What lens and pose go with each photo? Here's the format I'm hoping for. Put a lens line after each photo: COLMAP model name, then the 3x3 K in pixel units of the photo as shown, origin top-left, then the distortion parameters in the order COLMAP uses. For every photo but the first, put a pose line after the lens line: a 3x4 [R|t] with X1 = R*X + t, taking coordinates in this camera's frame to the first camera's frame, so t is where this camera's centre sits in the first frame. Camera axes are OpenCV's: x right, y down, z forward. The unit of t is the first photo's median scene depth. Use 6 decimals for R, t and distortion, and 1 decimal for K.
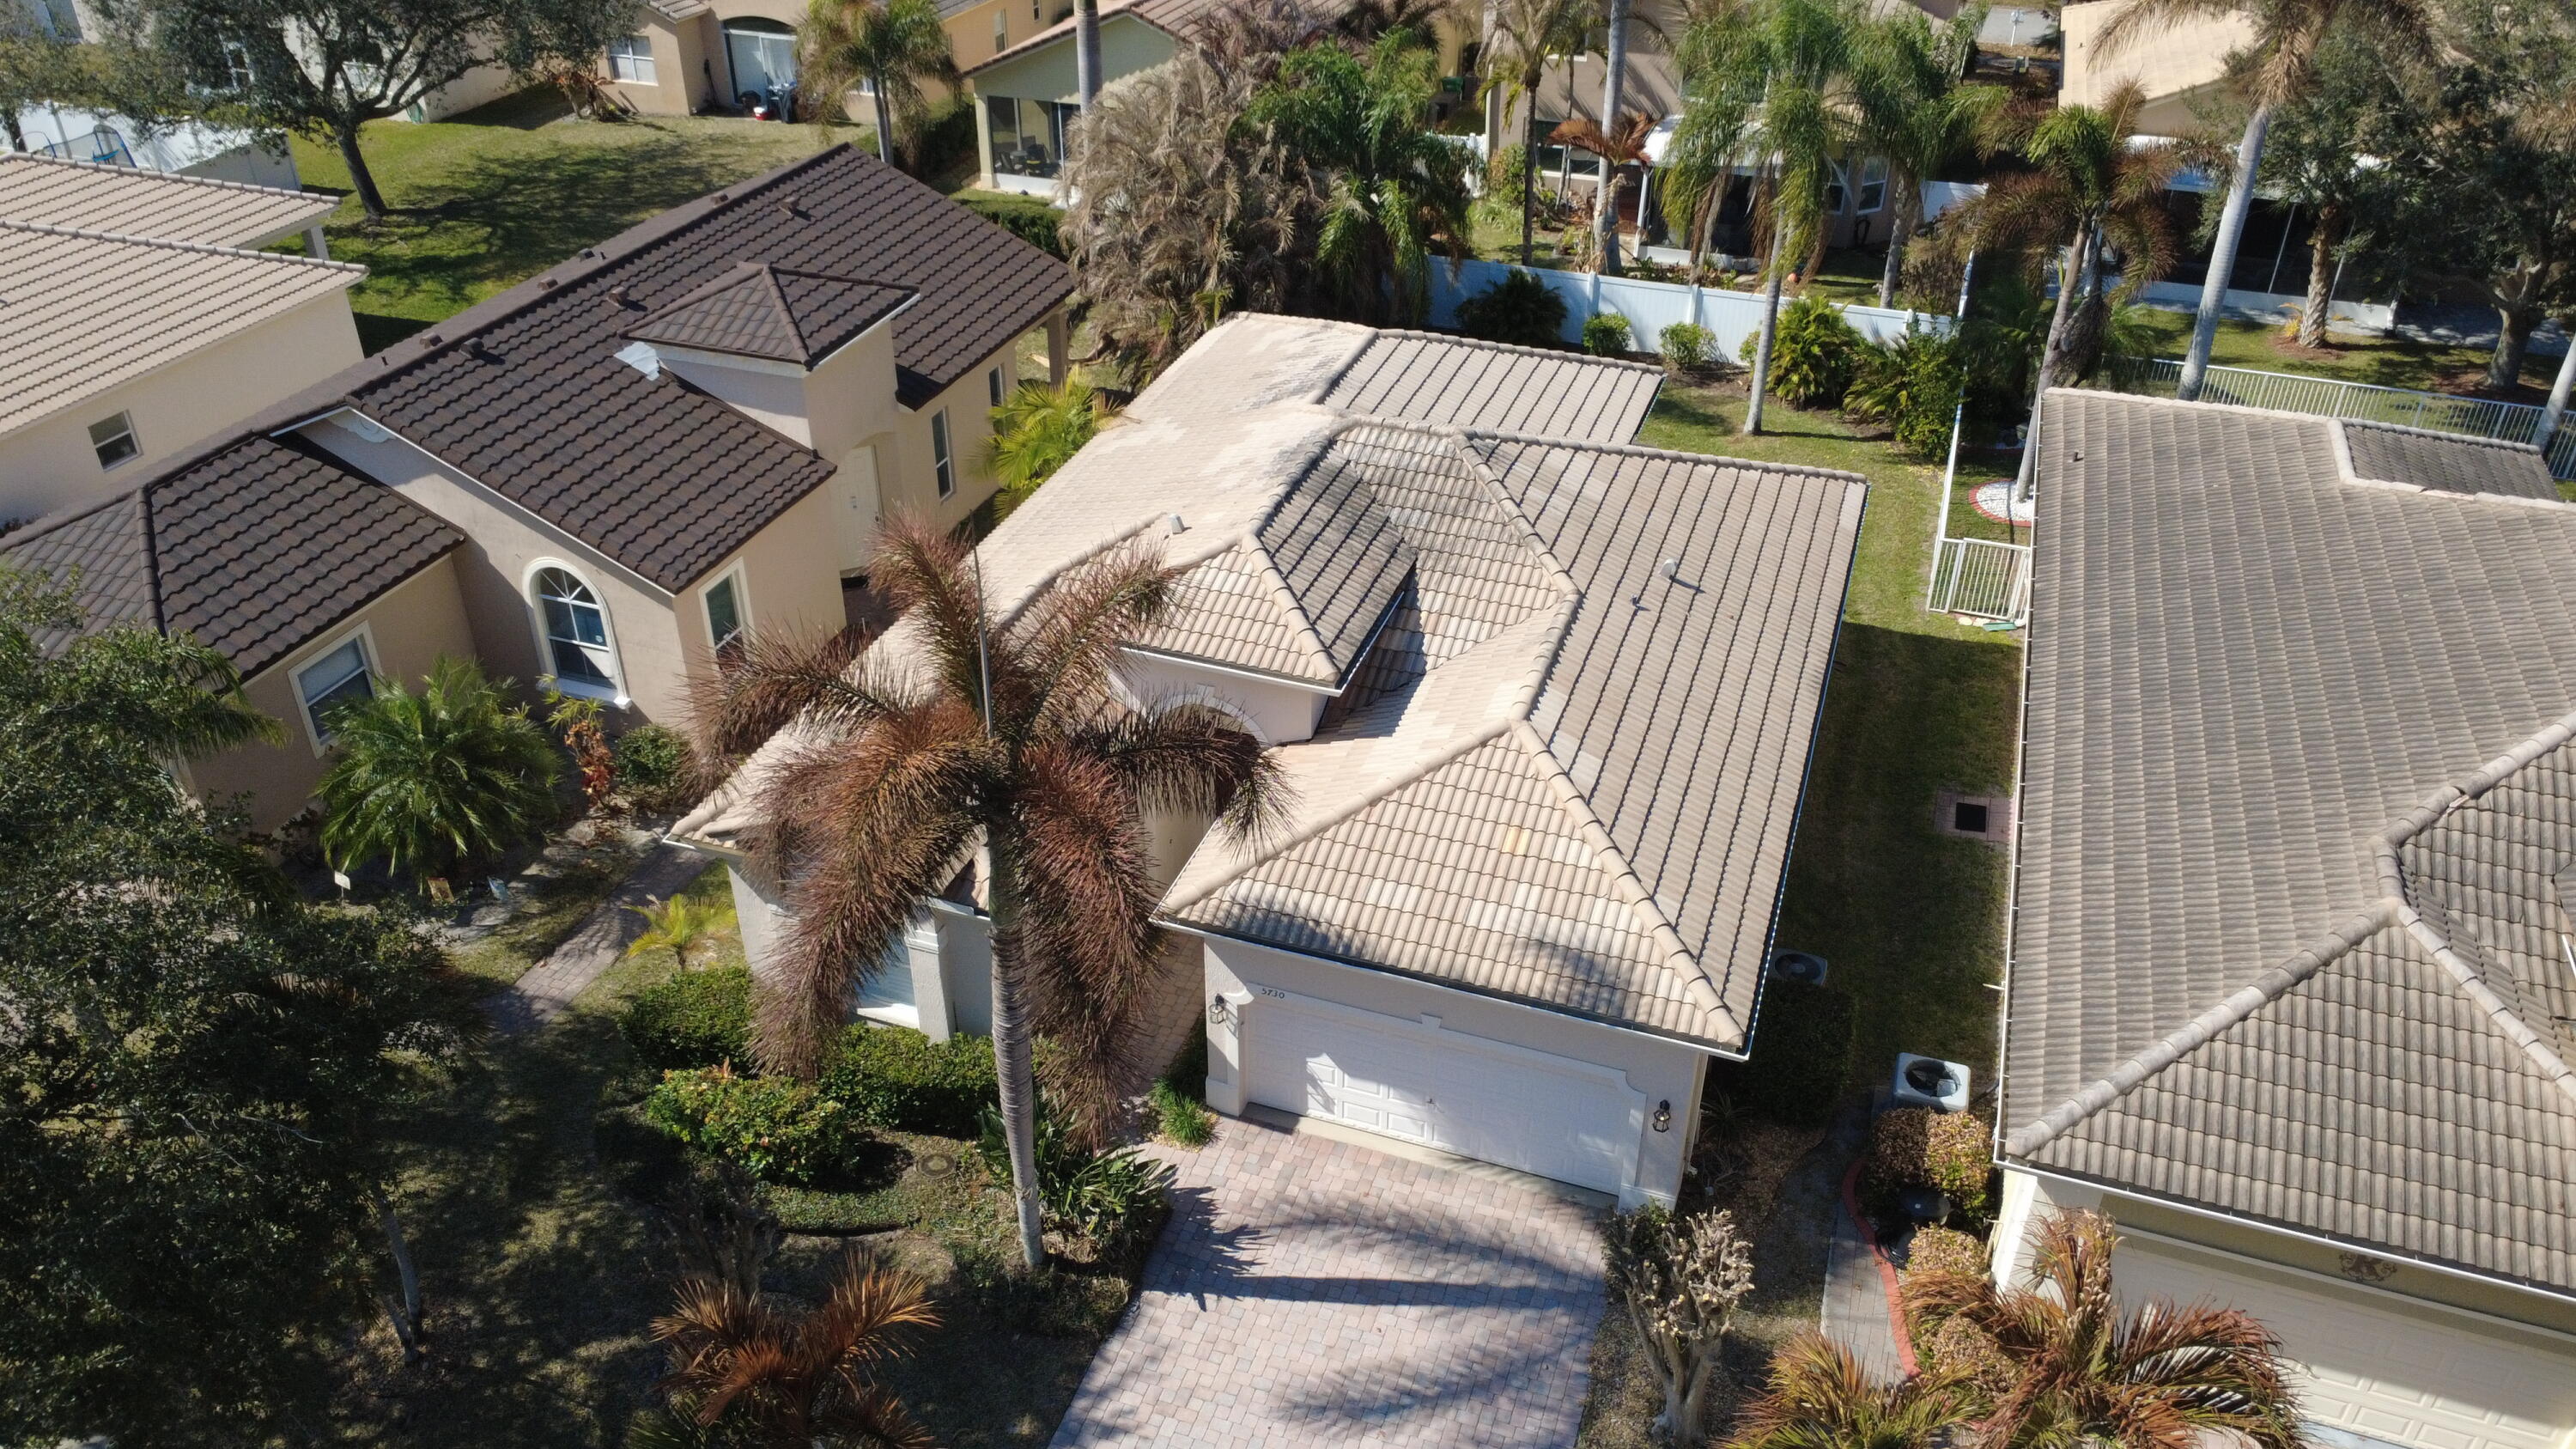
lens RADIAL K [[1878.8, 0, 1288.0], [0, 1878.8, 724.5], [0, 0, 1]] dist [-0.000475, -0.004574]
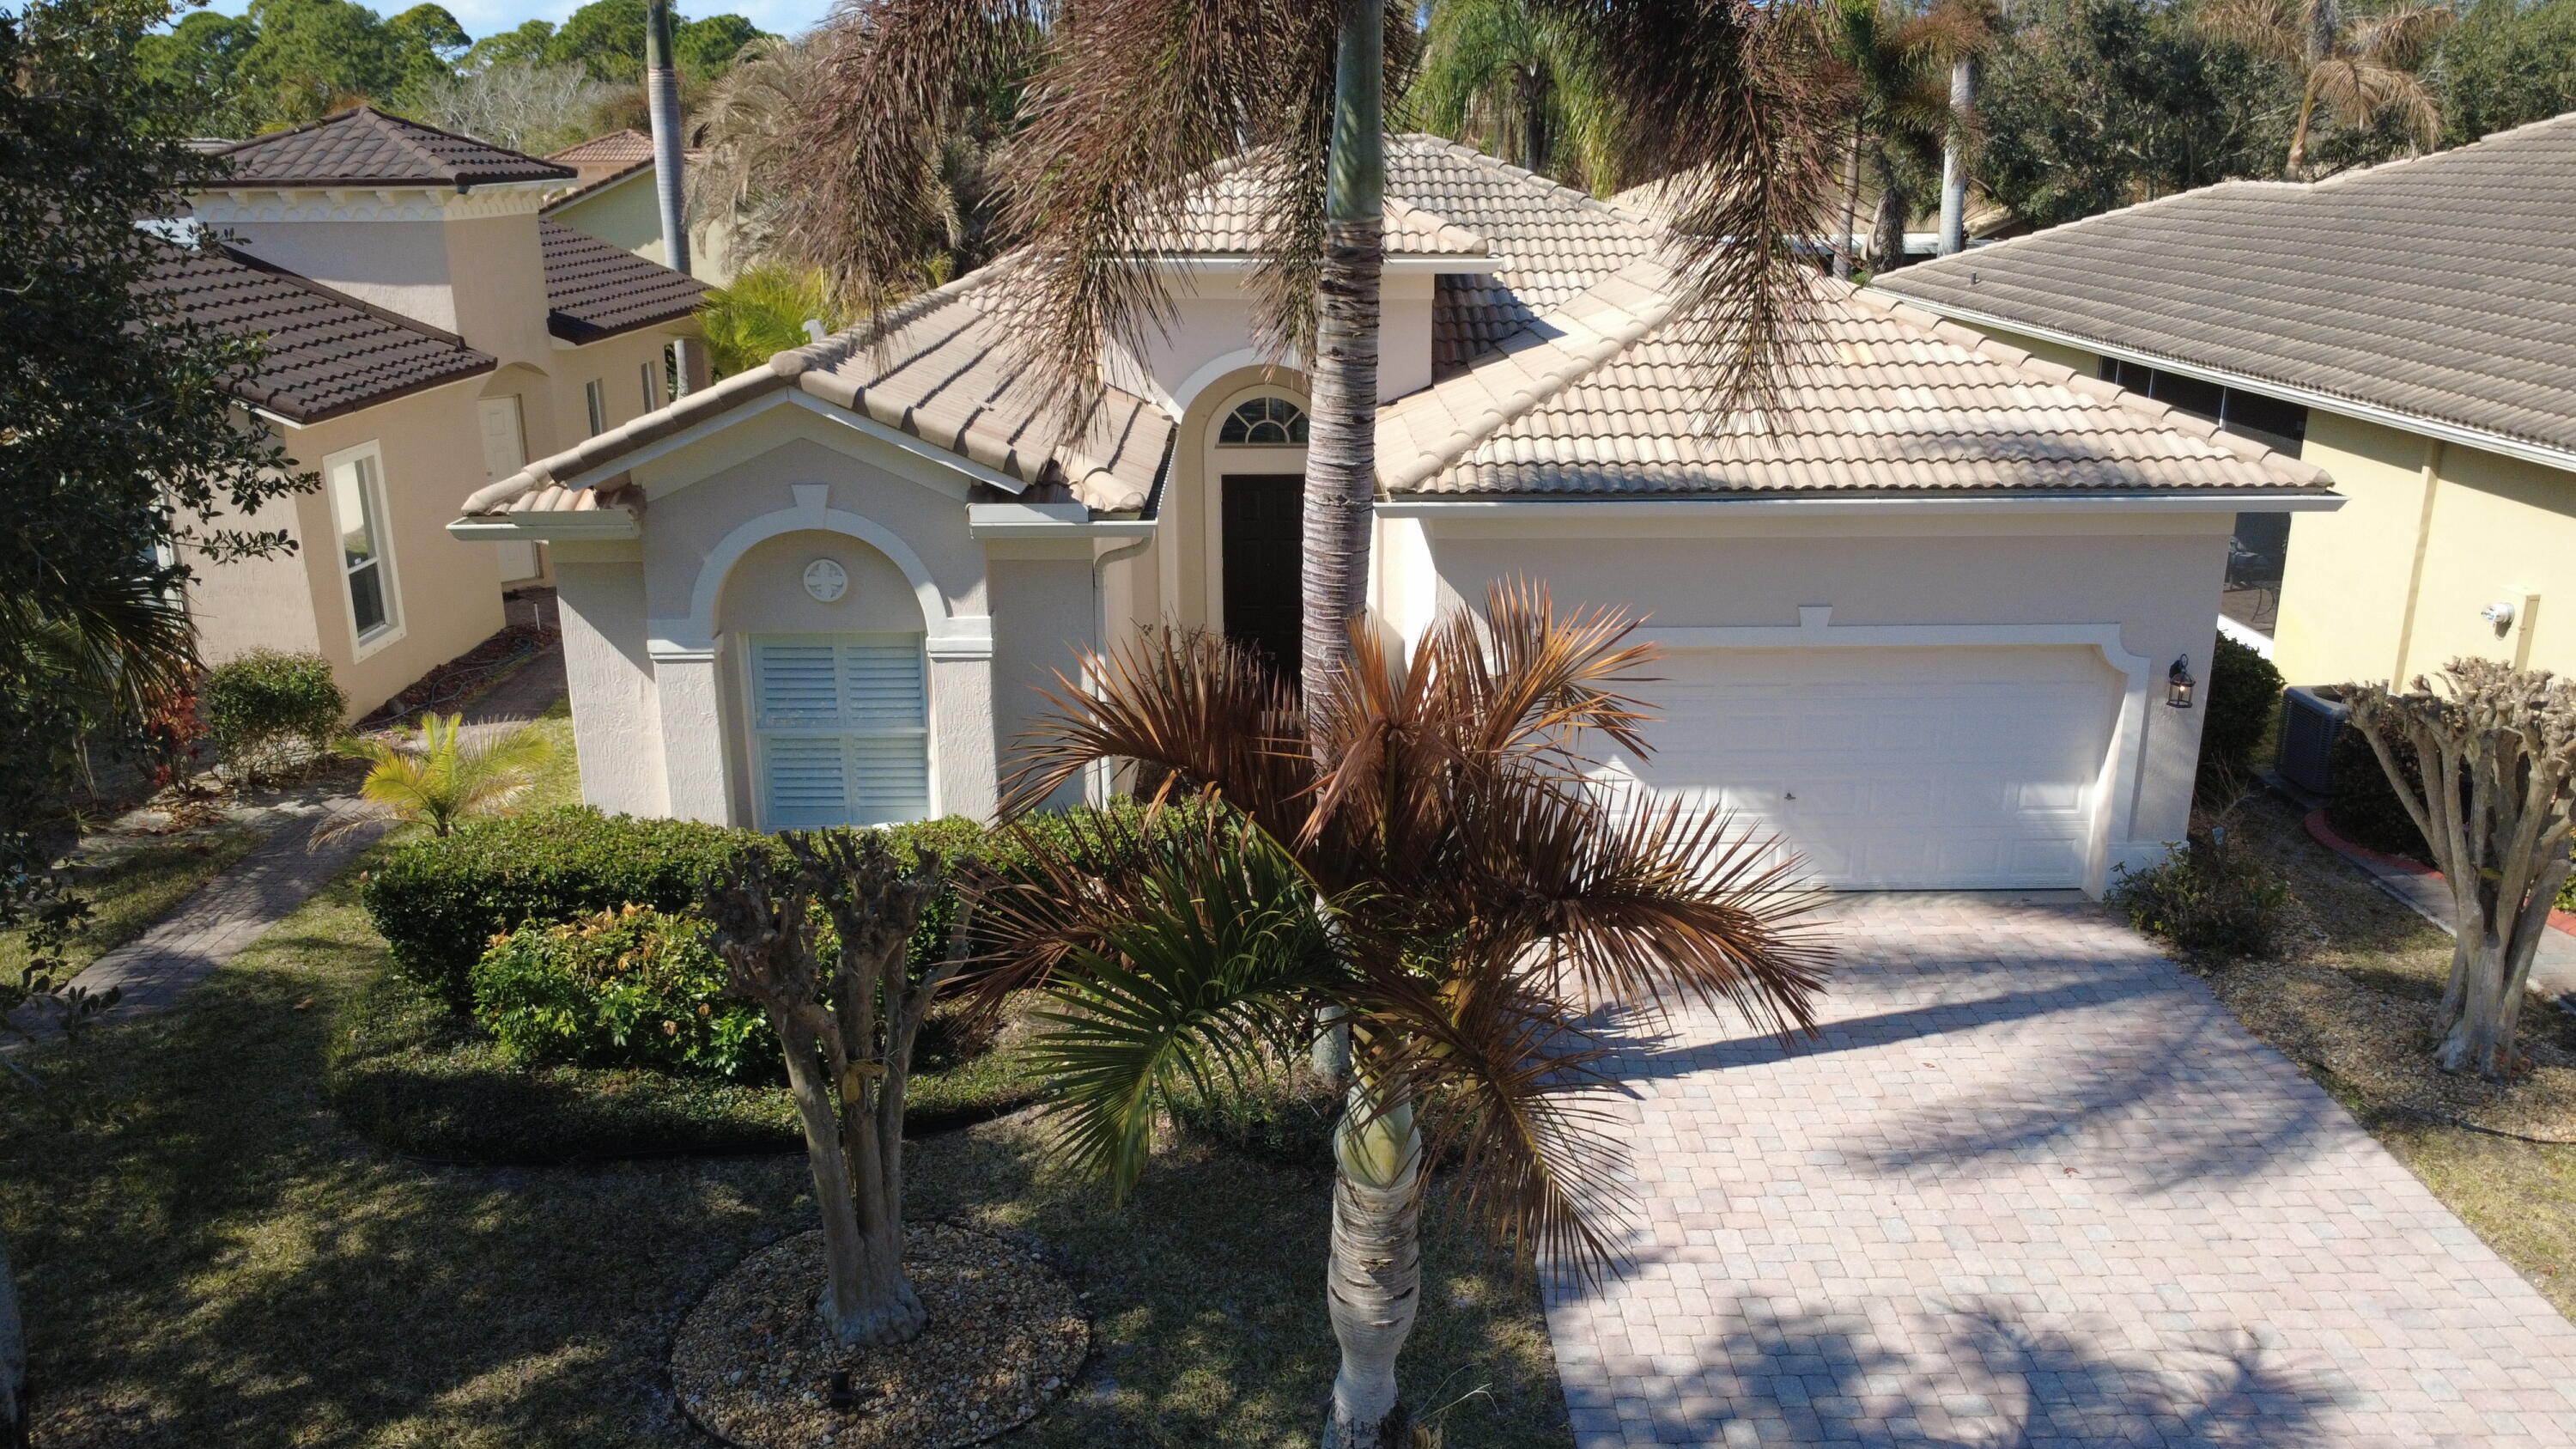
lens RADIAL K [[1878.8, 0, 1288.0], [0, 1878.8, 724.5], [0, 0, 1]] dist [-0.000475, -0.004574]
pose [[0.938604, -0.106047, 0.328293, -0.301761], [0.191121, 0.952053, -0.238887, 0.306713], [-0.287219, 0.286964, 0.913869, 0.469106]]
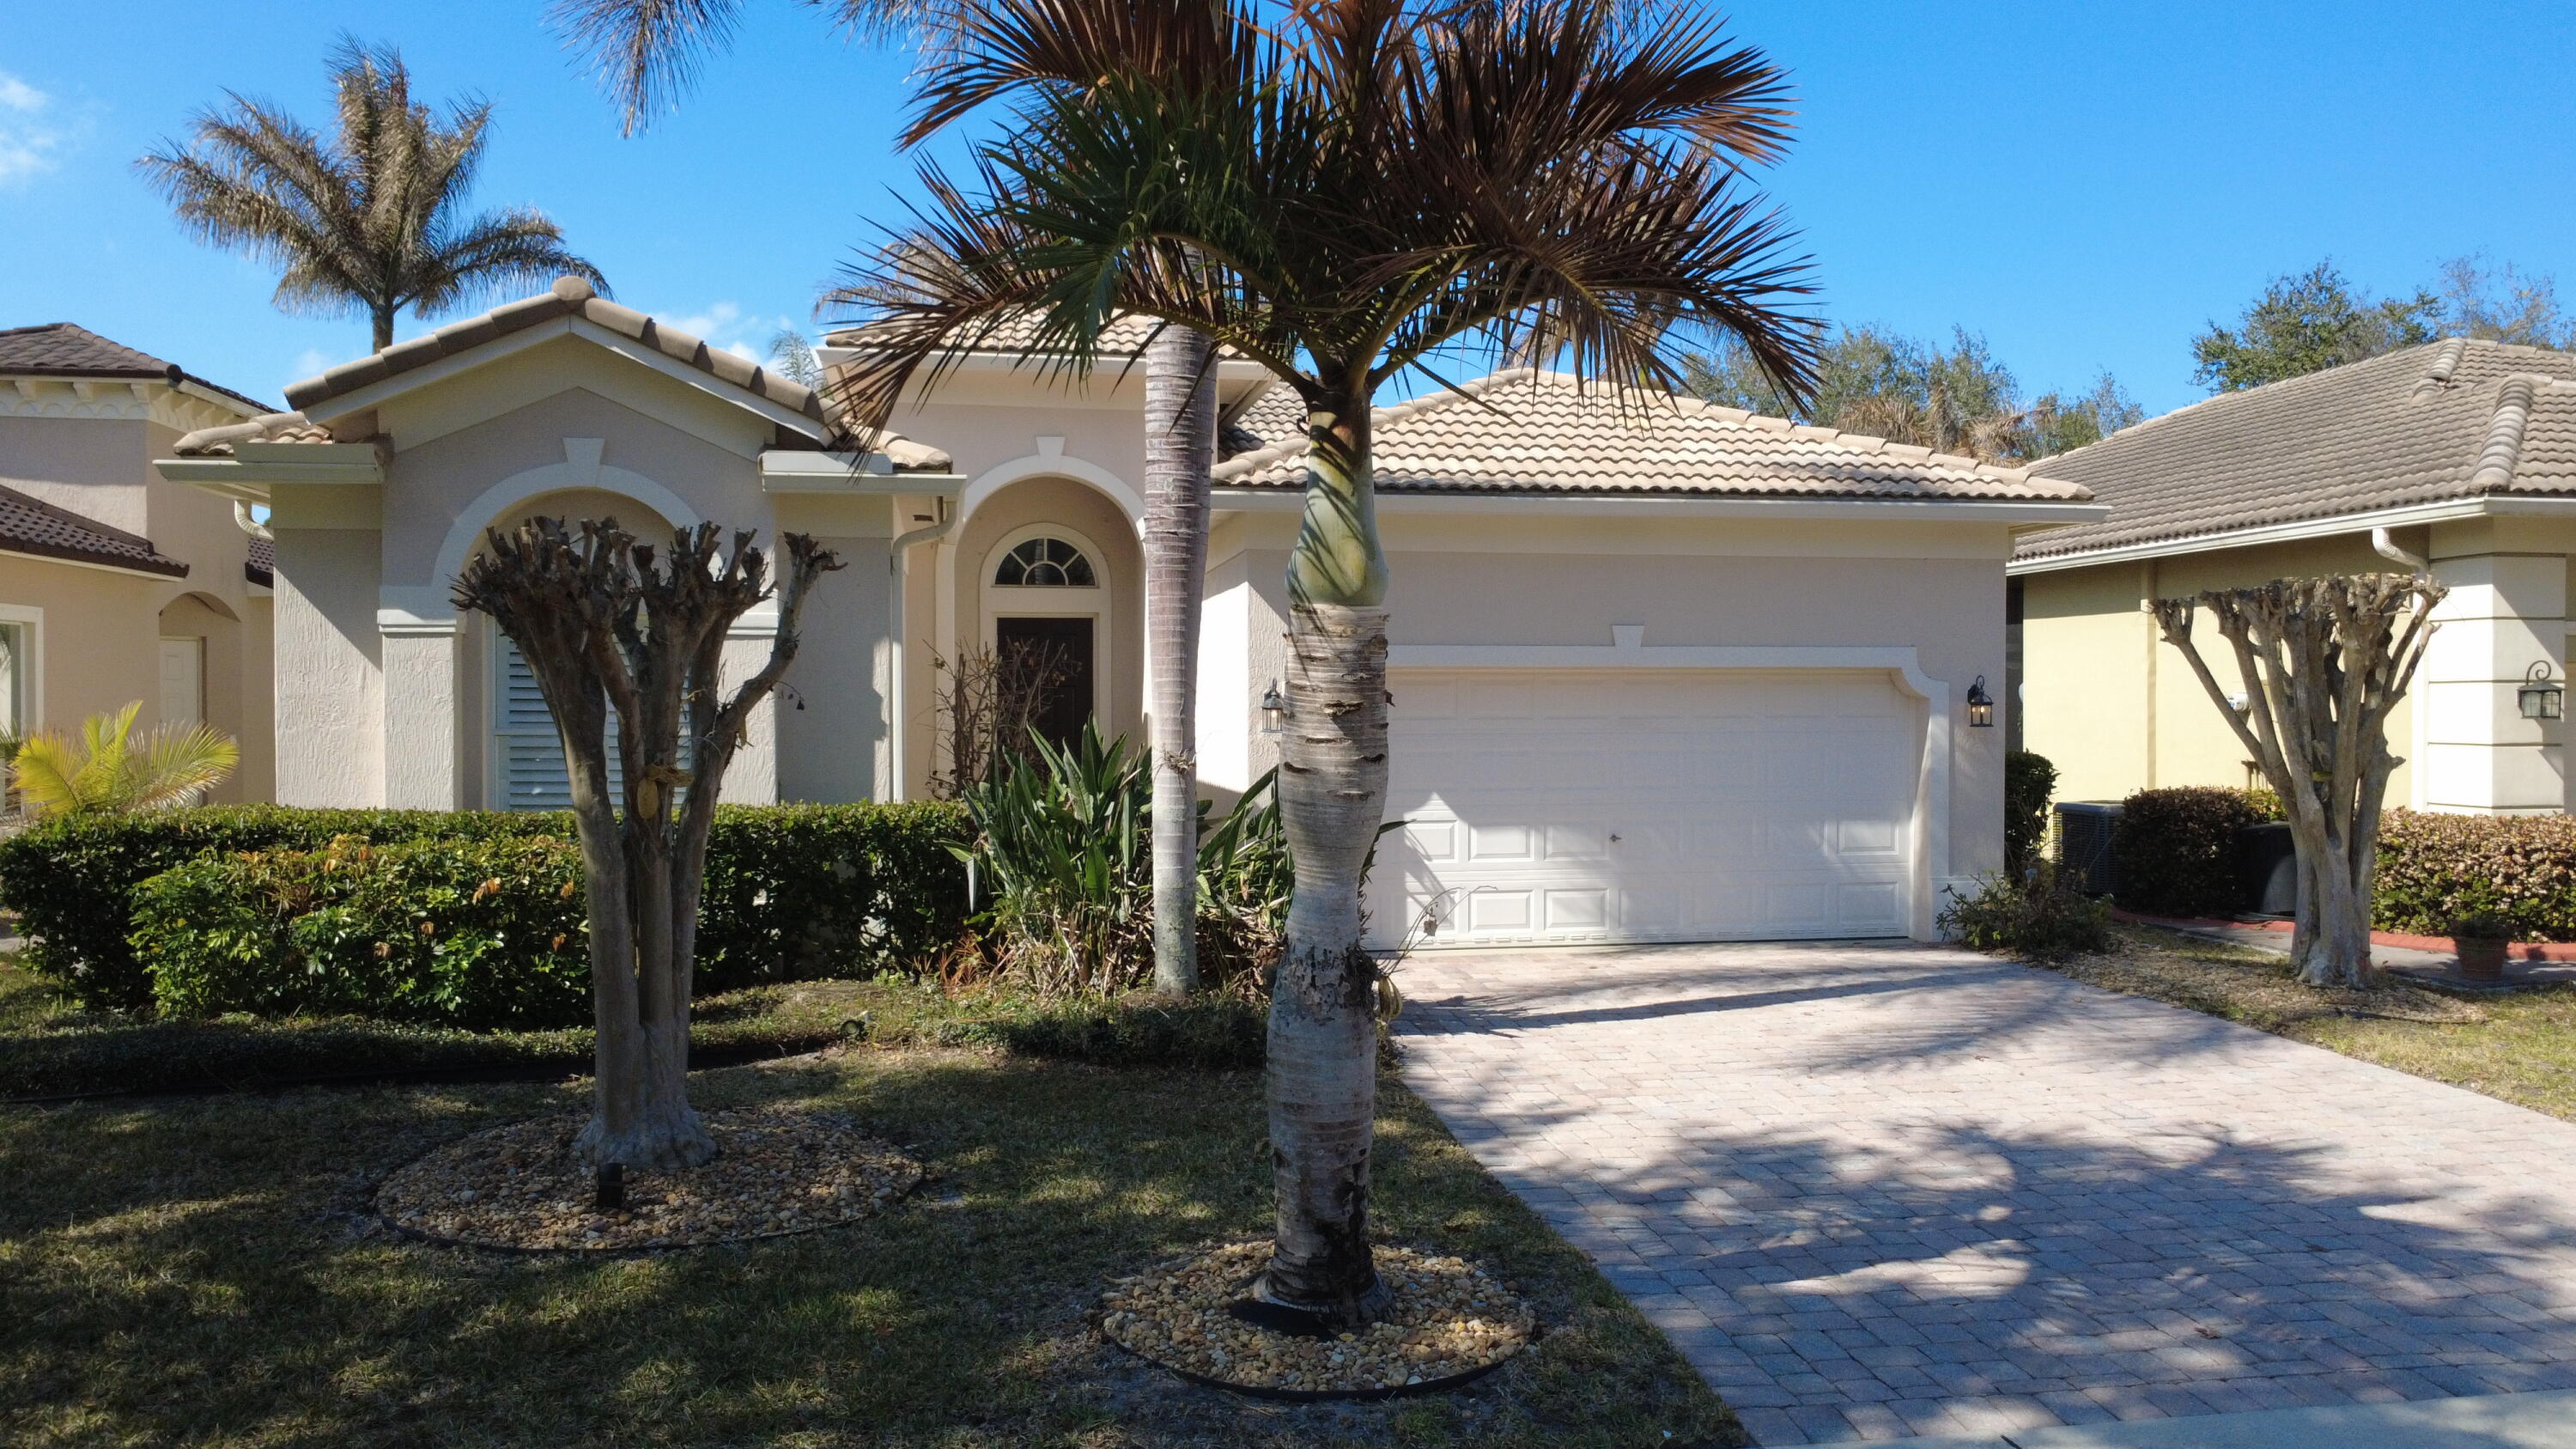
lens RADIAL K [[1878.8, 0, 1288.0], [0, 1878.8, 724.5], [0, 0, 1]] dist [-0.000475, -0.004574]
pose [[0.871678, -0.006588, 0.490036, -0.329870], [0.266298, 0.845780, -0.462322, 0.439174], [-0.411416, 0.533491, 0.739002, 0.584633]]
